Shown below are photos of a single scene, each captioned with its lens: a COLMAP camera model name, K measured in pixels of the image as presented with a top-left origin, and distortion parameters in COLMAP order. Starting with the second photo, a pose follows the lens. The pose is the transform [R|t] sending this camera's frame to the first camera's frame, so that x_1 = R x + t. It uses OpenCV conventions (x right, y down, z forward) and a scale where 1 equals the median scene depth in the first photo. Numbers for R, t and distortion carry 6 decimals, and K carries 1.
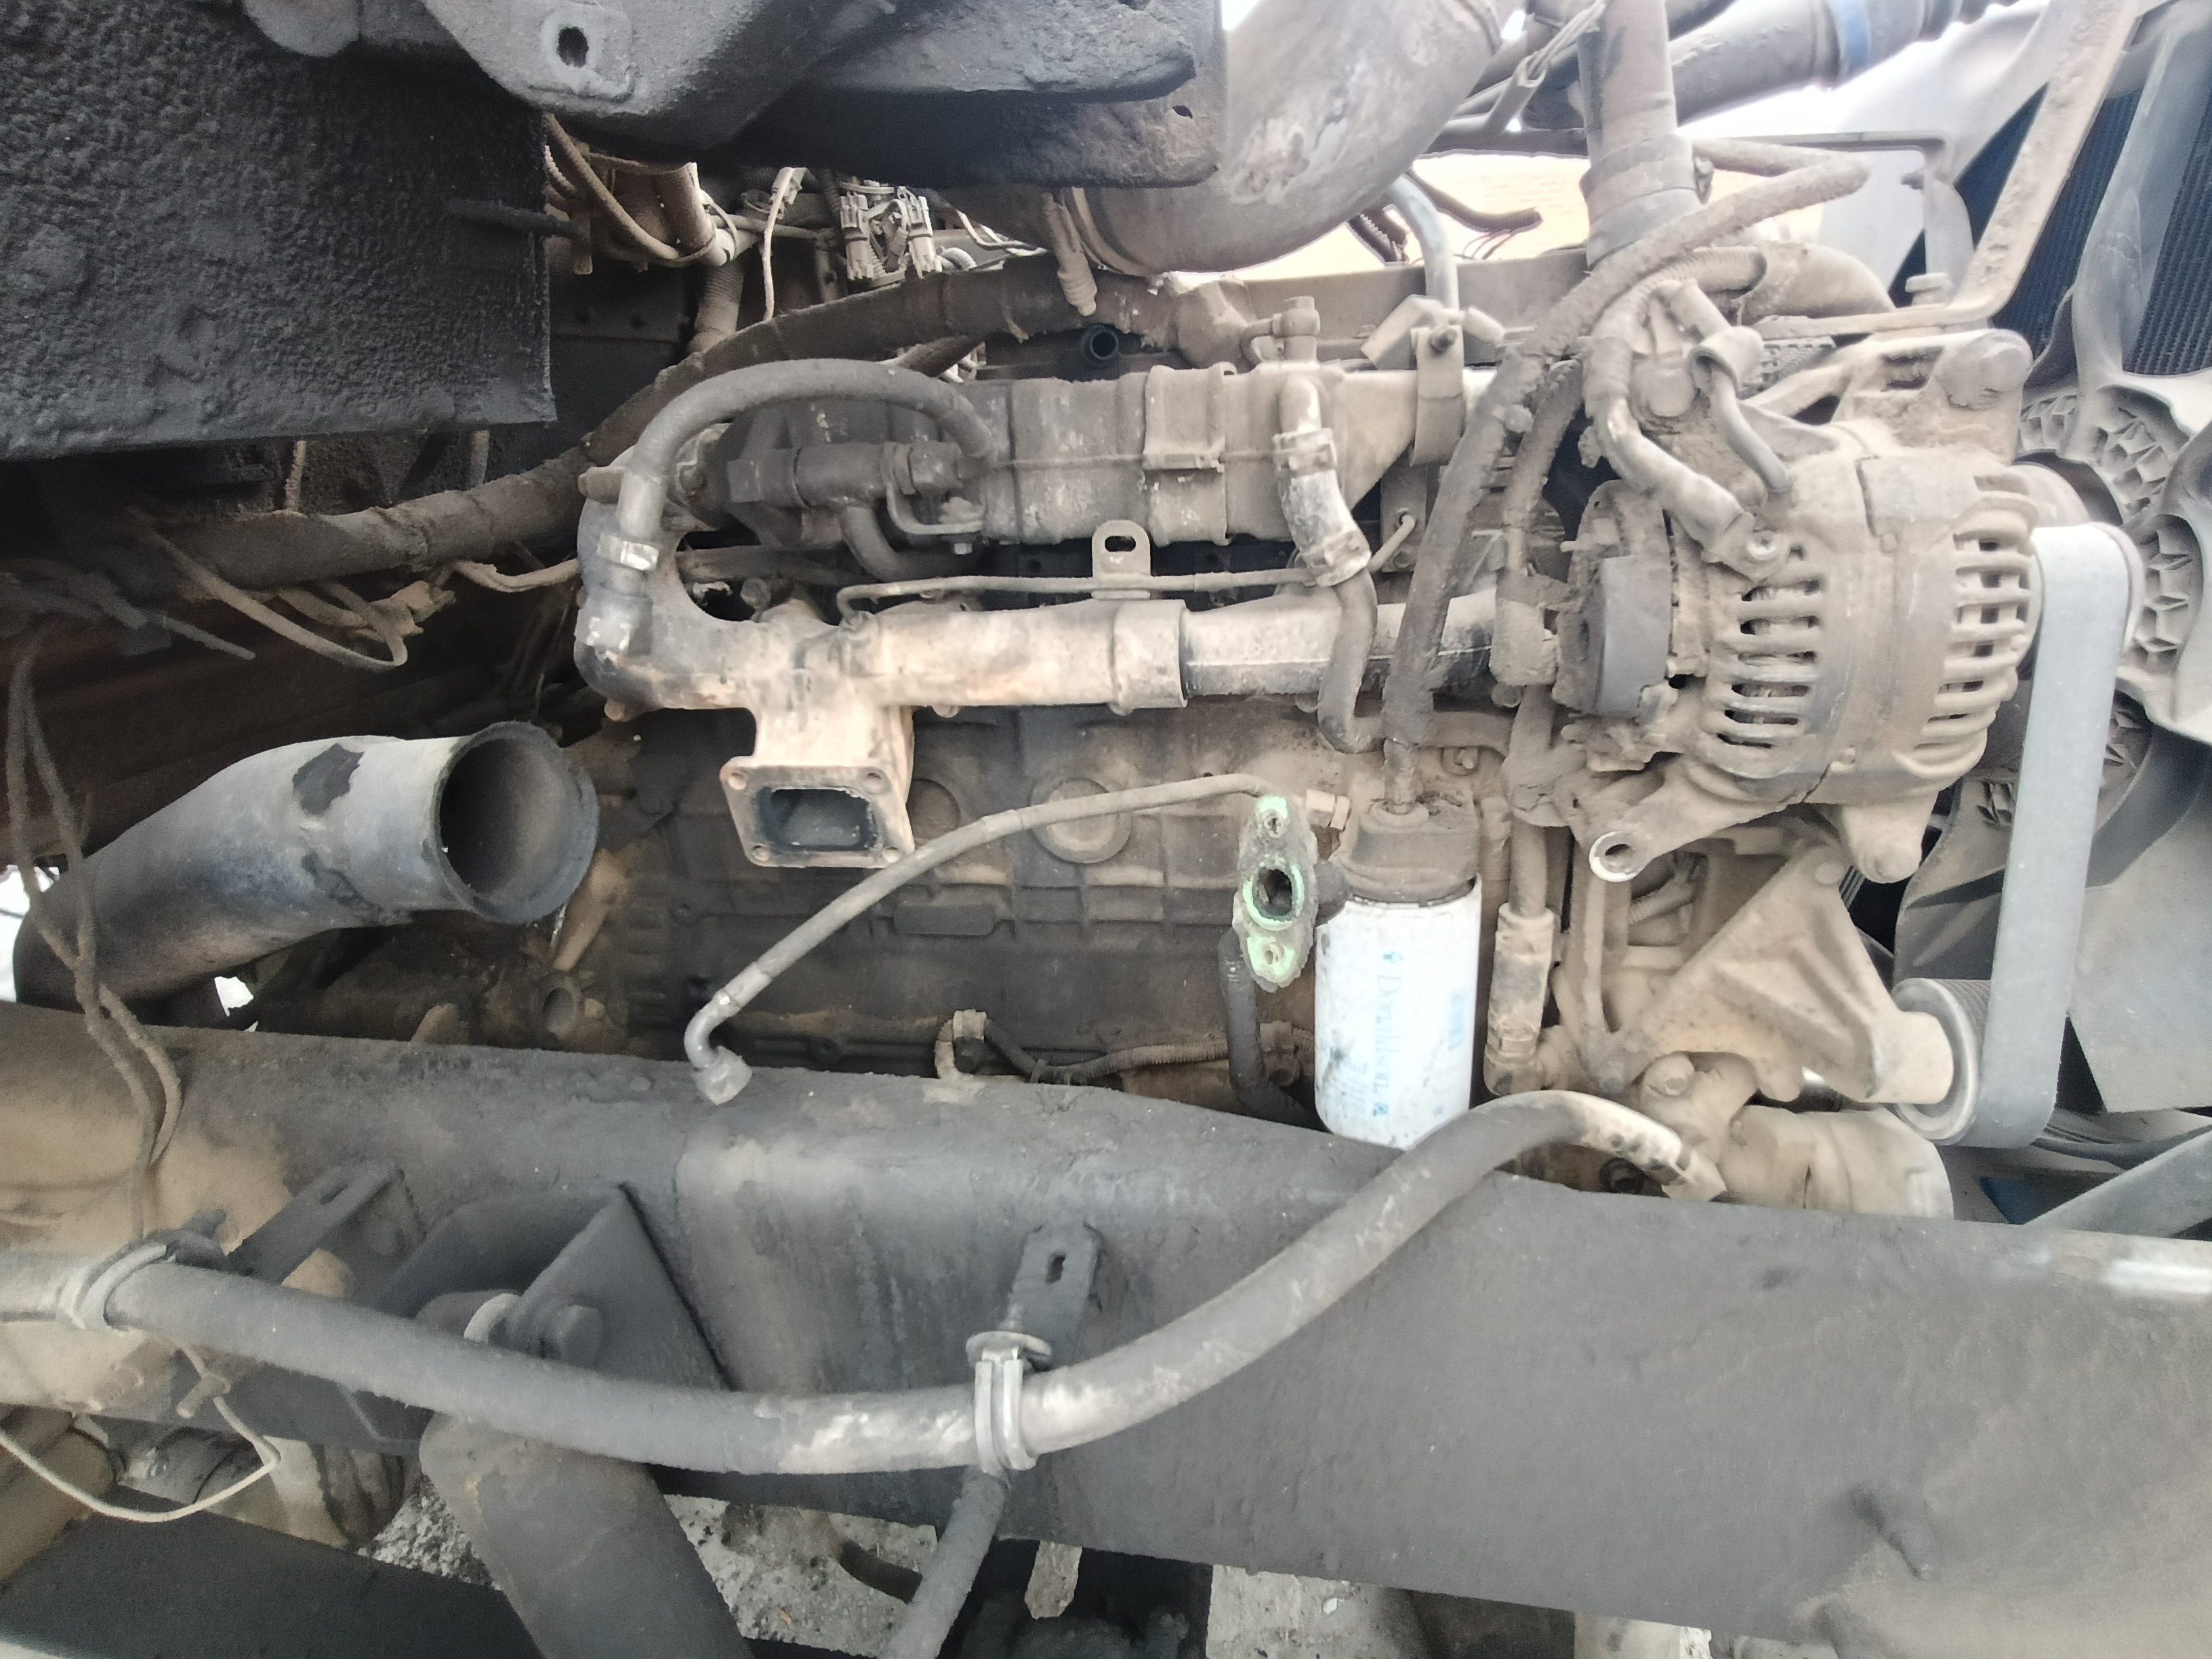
lens RADIAL K [[1070.3, 0, 1155.1], [0, 1070.3, 834.7], [0, 0, 1]] dist [-0.004357, 0.007240]
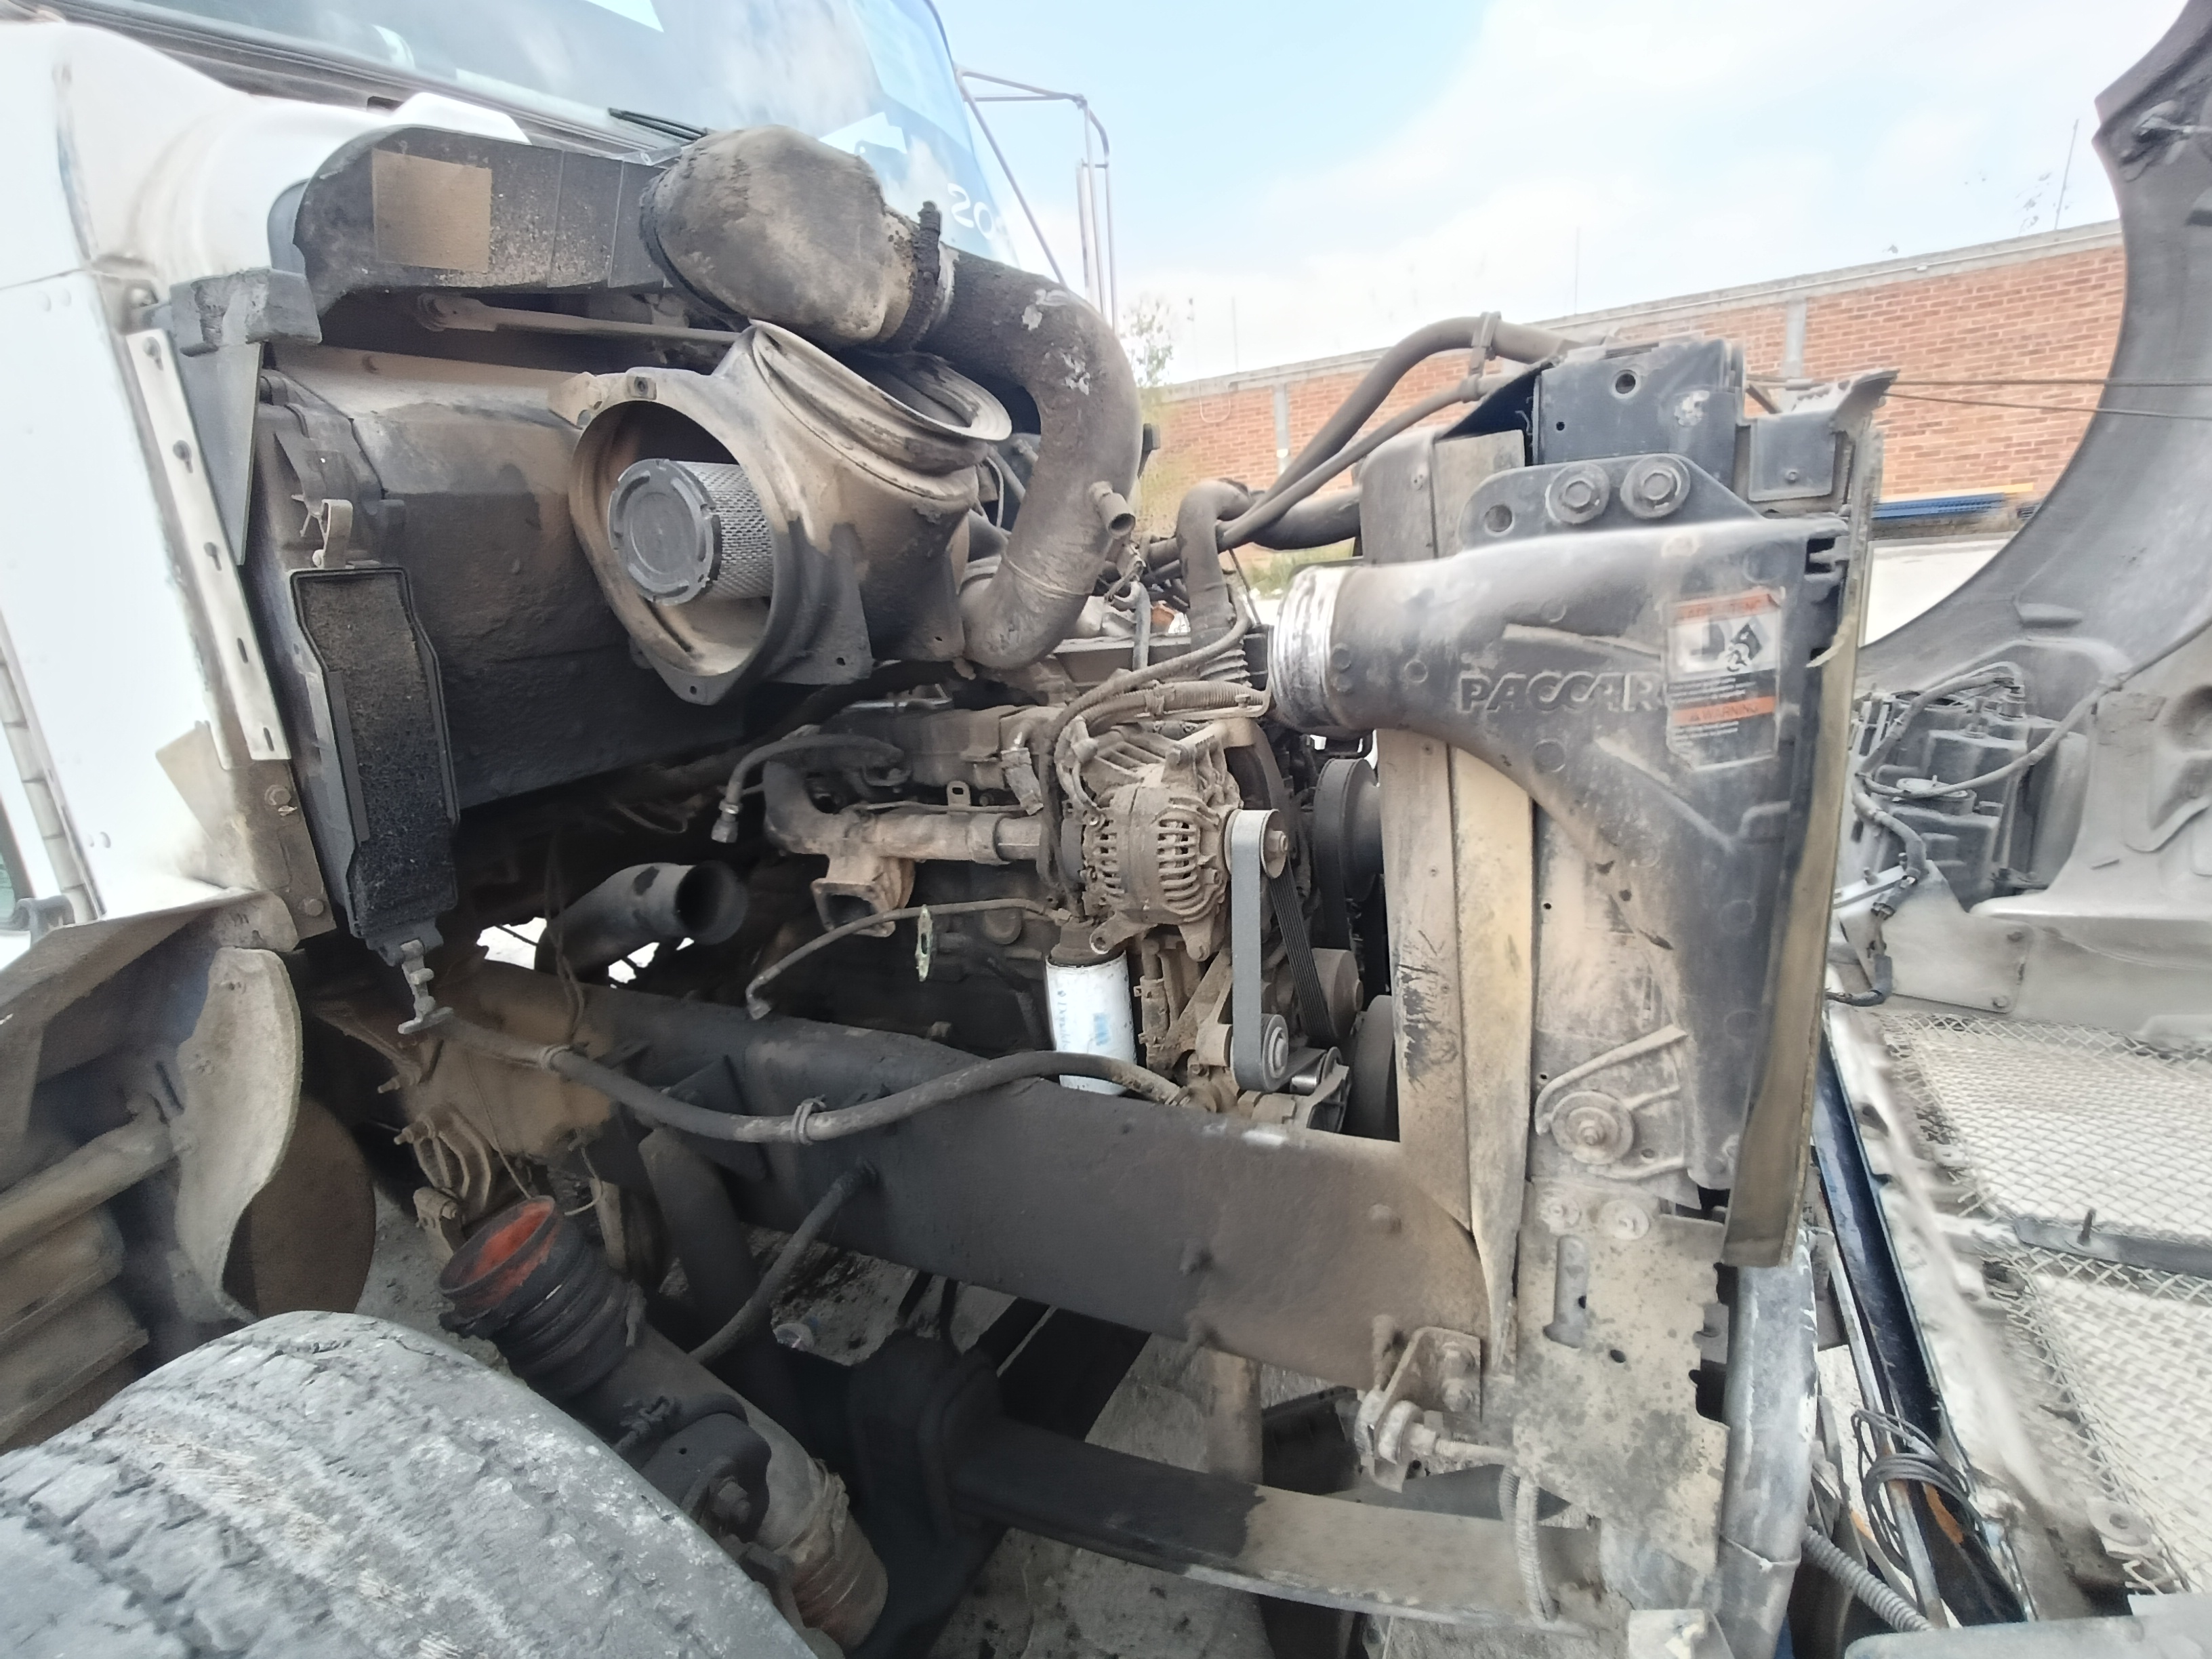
lens RADIAL K [[1070.3, 0, 1145.0], [0, 1070.3, 843.6], [0, 0, 1]] dist [-0.004357, 0.007240]
pose [[0.955093, 0.038883, -0.293744, 0.987881], [-0.069368, 0.993145, -0.094081, 0.014842], [0.288072, 0.110232, 0.951243, -0.965763]]
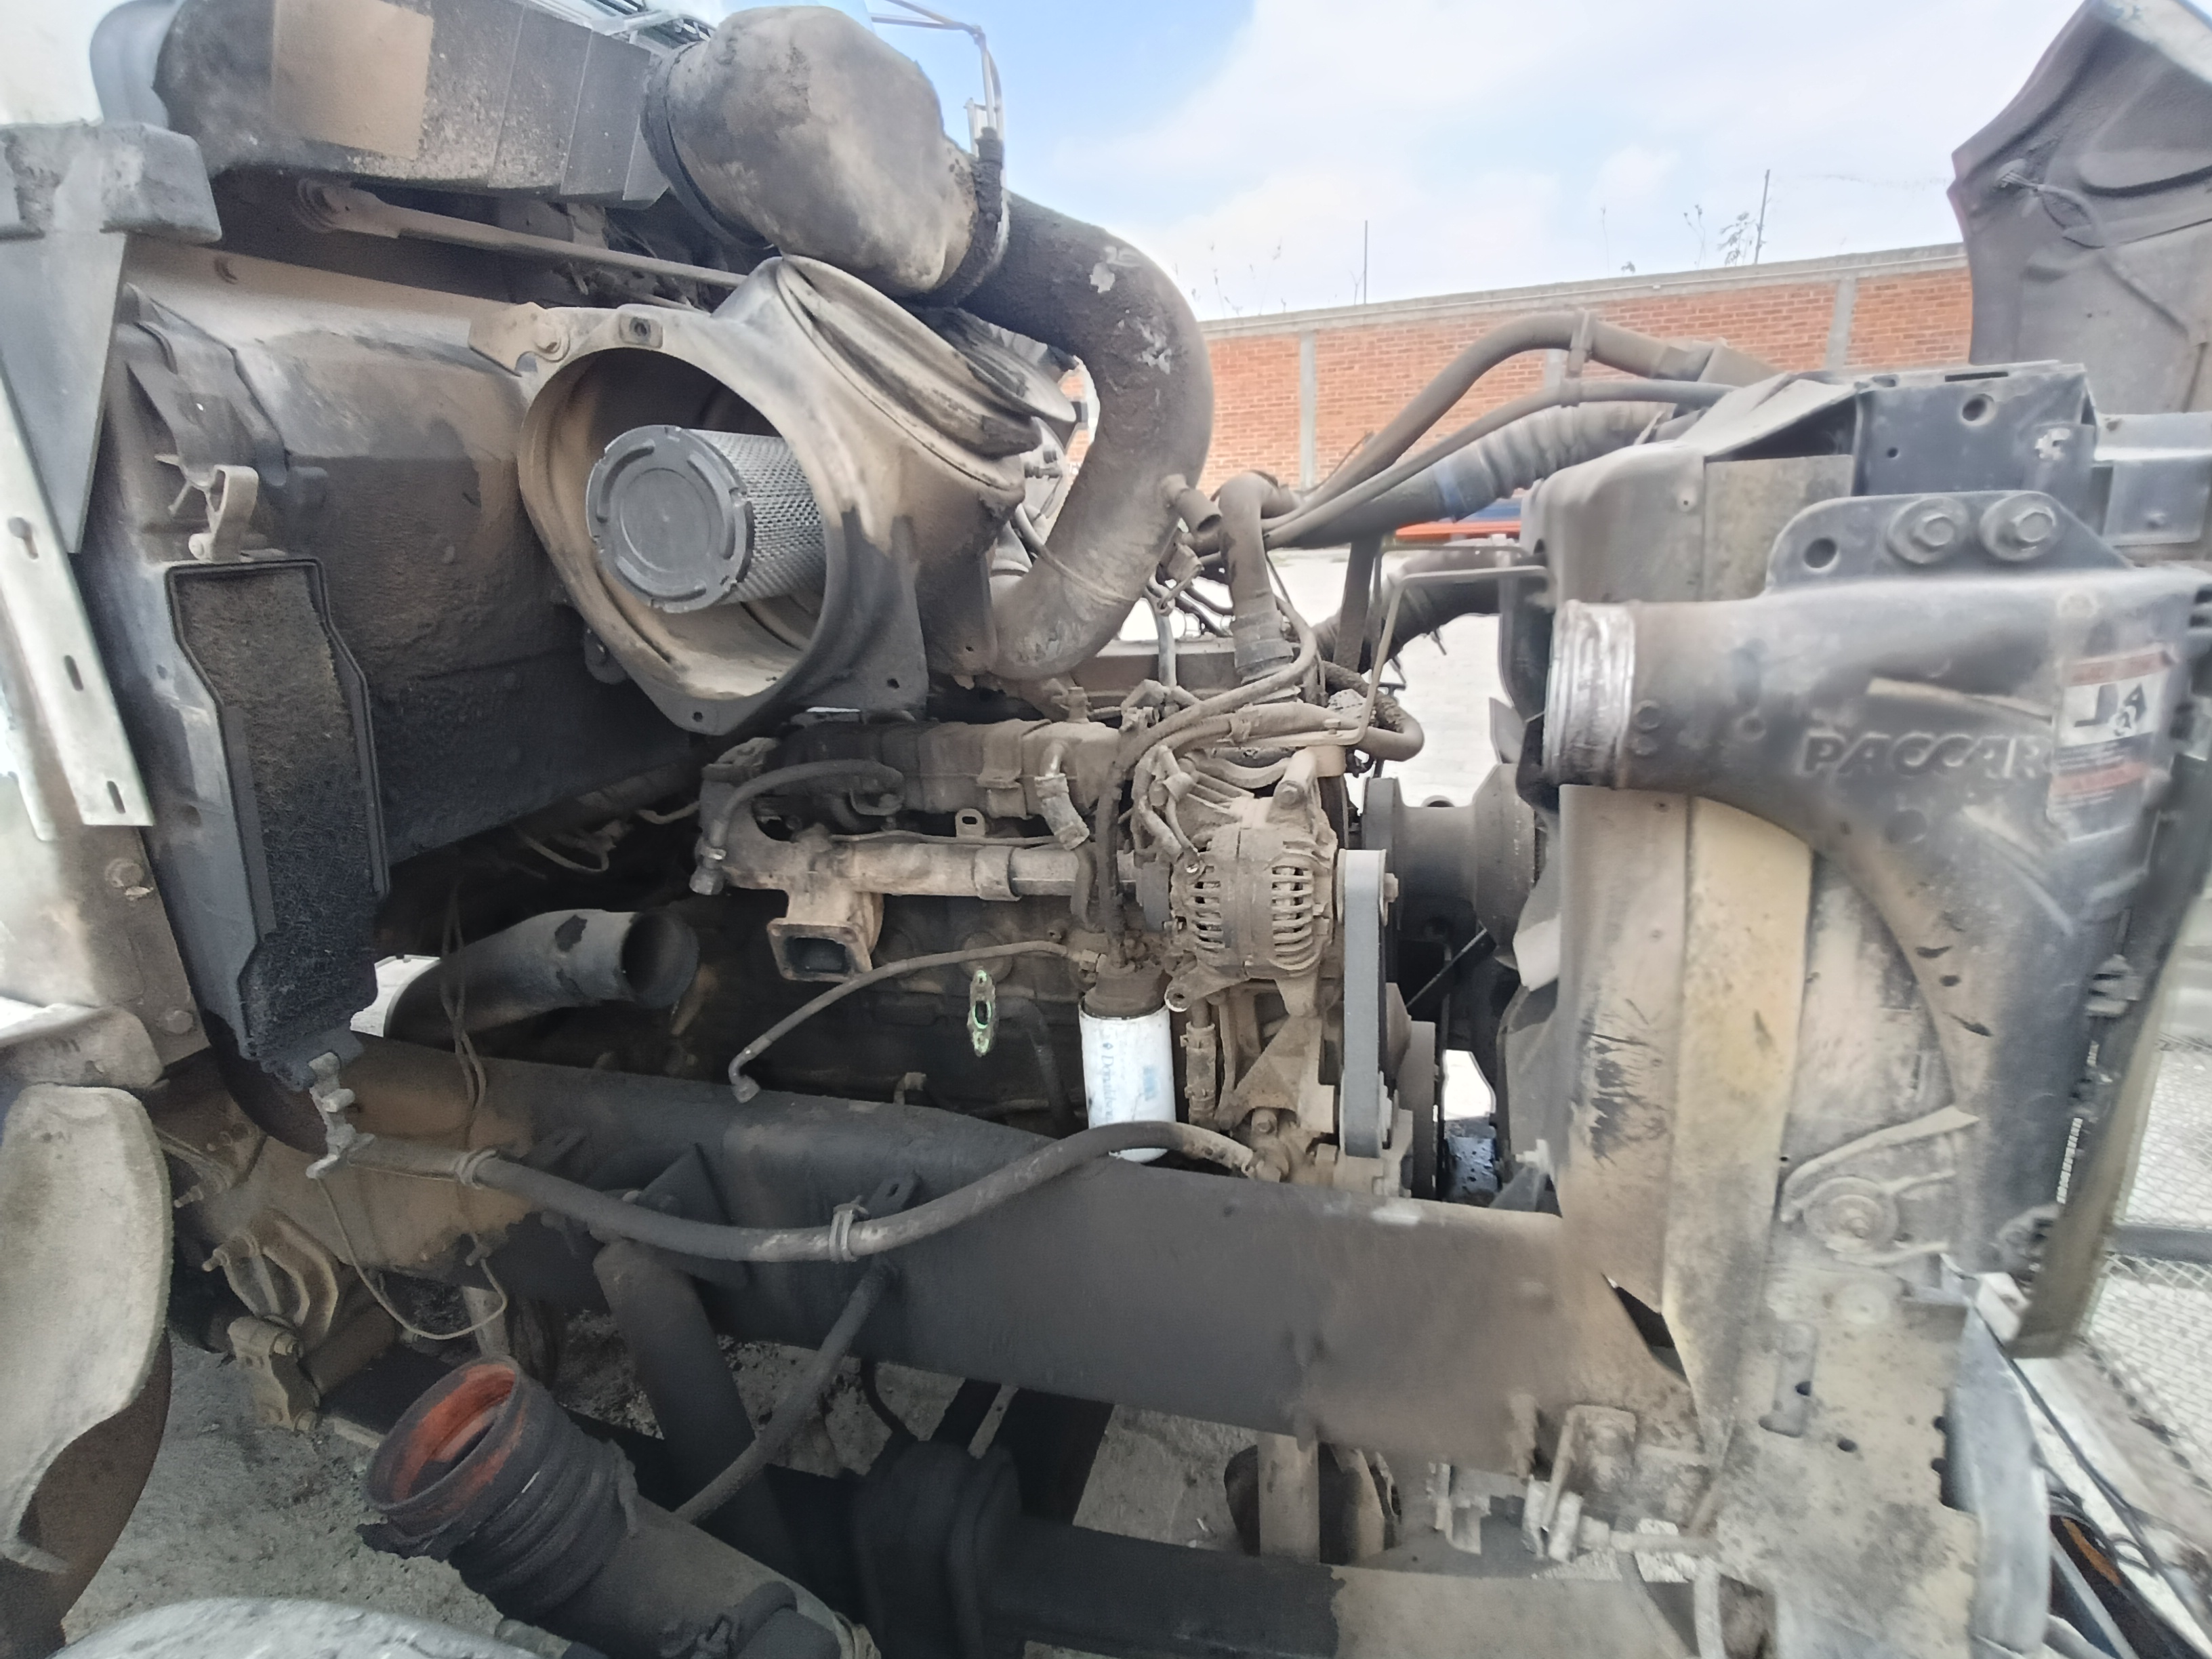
lens RADIAL K [[1070.3, 0, 1149.2], [0, 1070.3, 838.7], [0, 0, 1]] dist [-0.004357, 0.007240]
pose [[0.994379, 0.025120, -0.102858, 0.484979], [-0.033580, 0.996119, -0.081365, -0.096234], [0.100415, 0.084361, 0.991363, -0.854528]]
